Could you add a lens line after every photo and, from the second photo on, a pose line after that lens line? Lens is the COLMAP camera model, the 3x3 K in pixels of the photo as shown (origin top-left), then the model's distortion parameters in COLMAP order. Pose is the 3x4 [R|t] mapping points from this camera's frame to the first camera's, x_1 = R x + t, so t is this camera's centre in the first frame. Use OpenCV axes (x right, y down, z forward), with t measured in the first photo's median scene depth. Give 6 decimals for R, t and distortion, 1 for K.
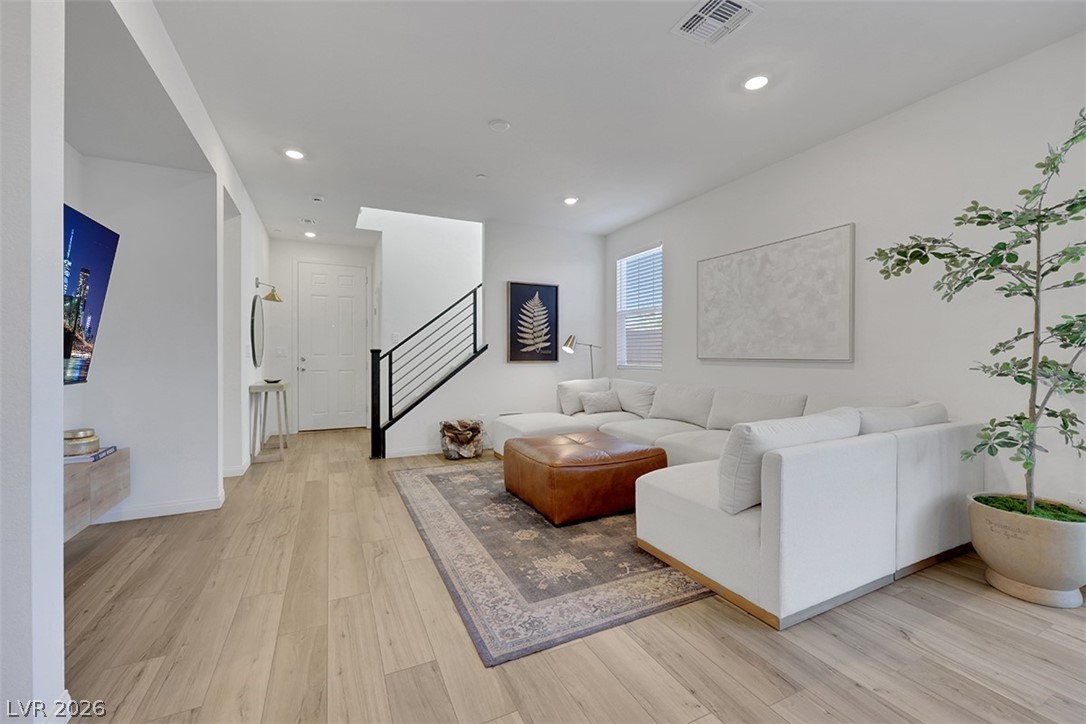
lens RADIAL K [[446.5, 0, 549.5], [0, 446.5, 358.2], [0, 0, 1]] dist [-0.000707, -0.000177]
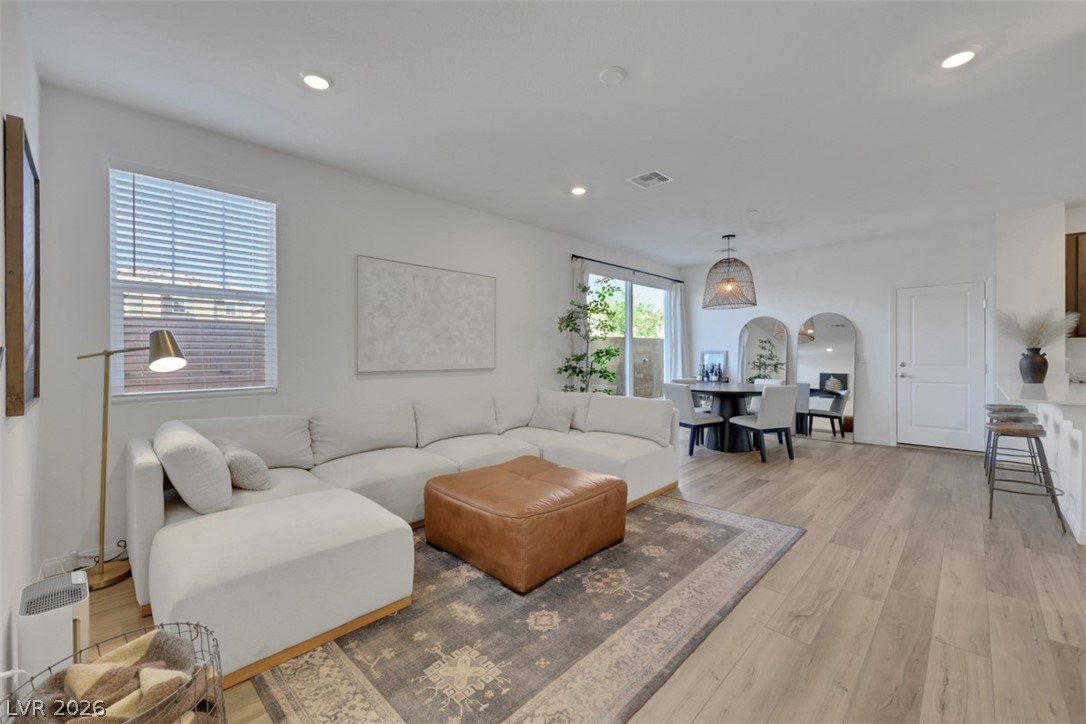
lens RADIAL K [[439.5, 0, 542.7], [0, 439.5, 356.2], [0, 0, 1]] dist [0.007534, -0.000093]
pose [[-0.332865, -0.001828, 0.942973, -0.670701], [0.009953, 0.999936, 0.005452, -0.036891], [-0.942922, 0.011200, -0.332825, 1.161557]]
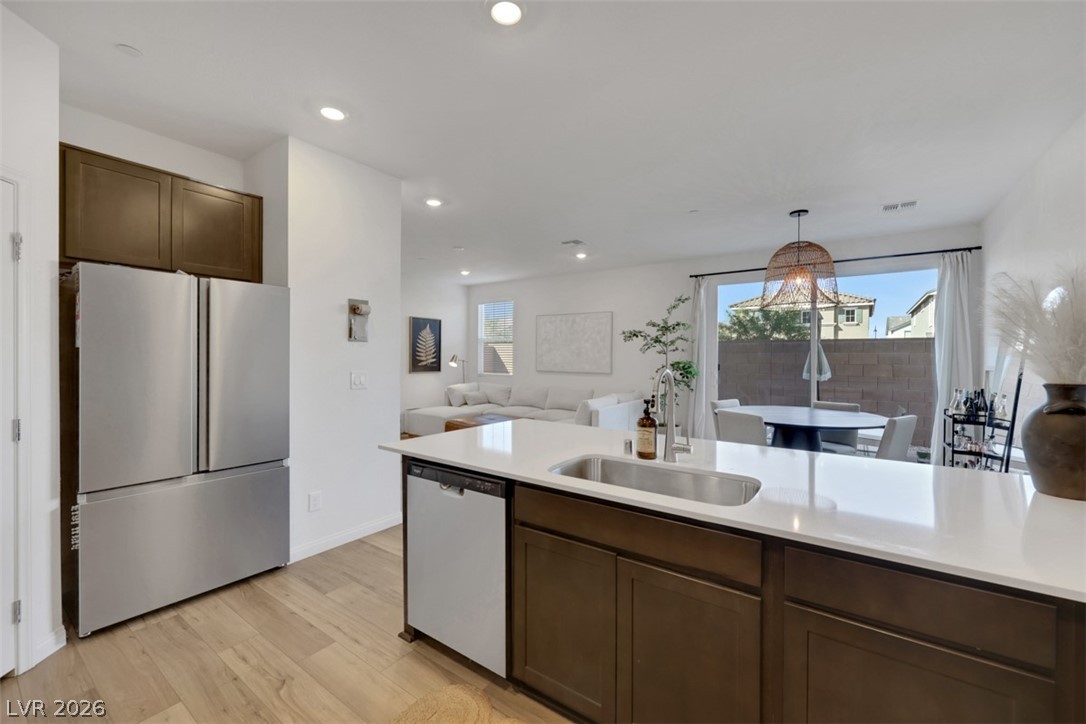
lens RADIAL K [[436.3, 0, 547.4], [0, 436.3, 359.0], [0, 0, 1]] dist [-0.001651, -0.000020]
pose [[0.879878, 0.002797, 0.475191, -0.547606], [-0.004058, 0.999990, 0.001629, -0.059034], [-0.475182, -0.003362, 0.879881, -0.655255]]
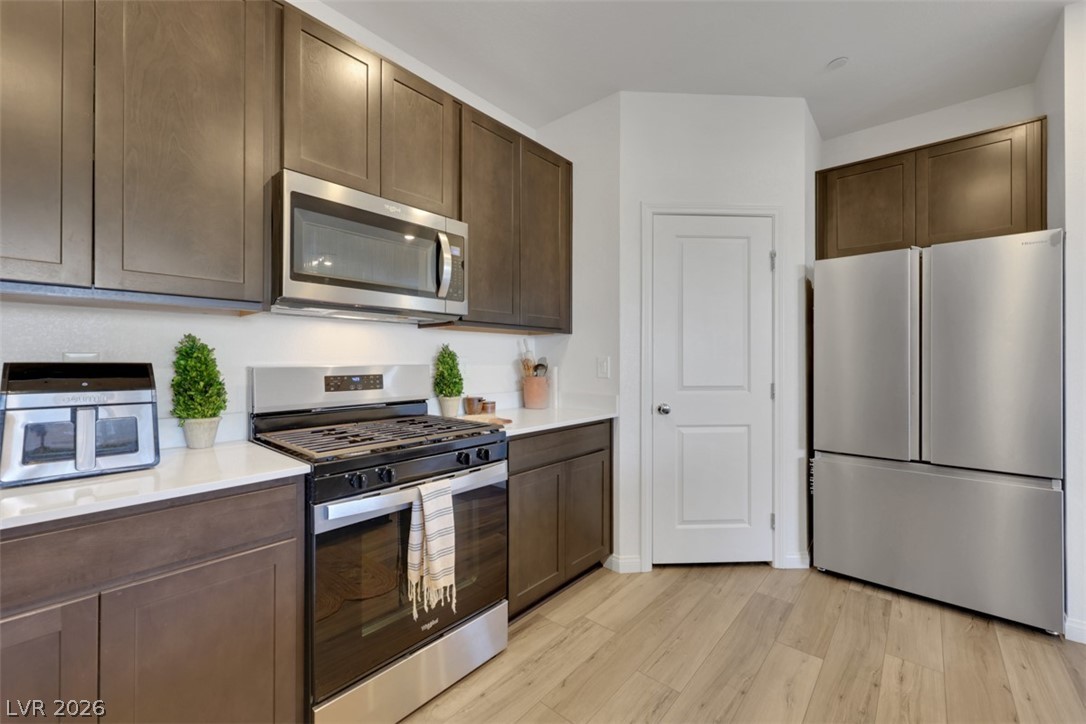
lens RADIAL K [[436.3, 0, 547.4], [0, 436.3, 359.0], [0, 0, 1]] dist [-0.001651, -0.000020]
pose [[0.384926, -0.002830, -0.922943, -0.345349], [-0.003986, 0.999981, -0.004729, -0.022061], [0.922939, 0.005499, 0.384908, -0.535193]]
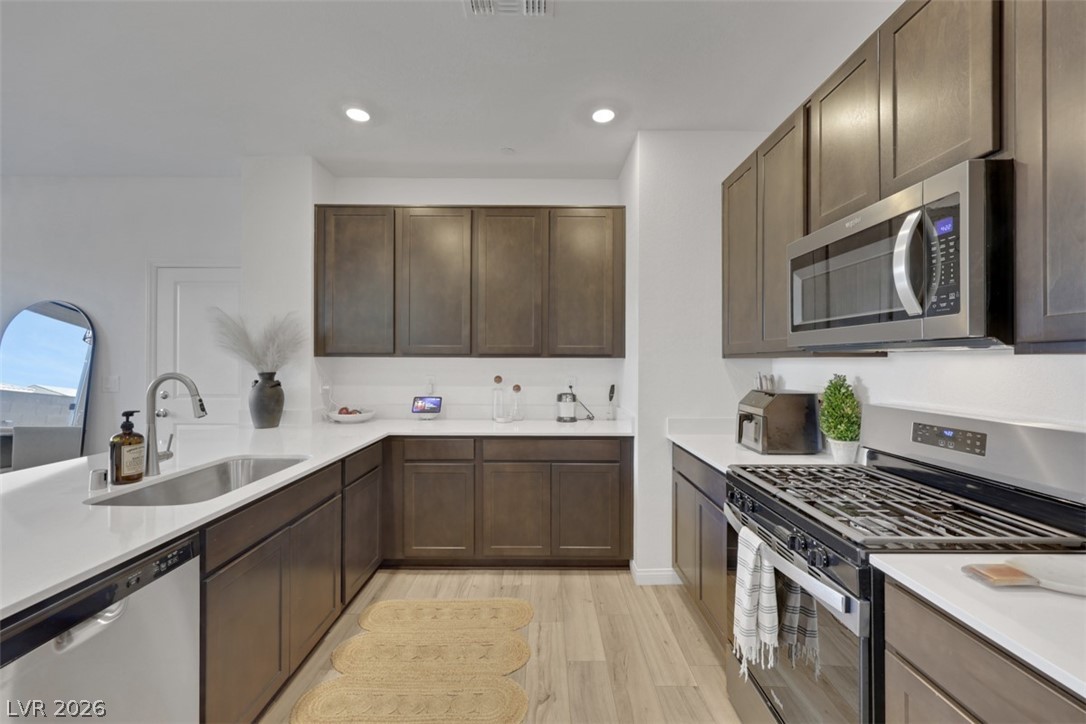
lens RADIAL K [[441.1, 0, 543.1], [0, 441.1, 358.8], [0, 0, 1]] dist [0.000405, 0.000101]
pose [[-0.896012, -0.000893, 0.444030, -0.757383], [-0.001422, 0.999999, -0.000860, -0.063439], [-0.444028, -0.001402, -0.896012, -0.049155]]
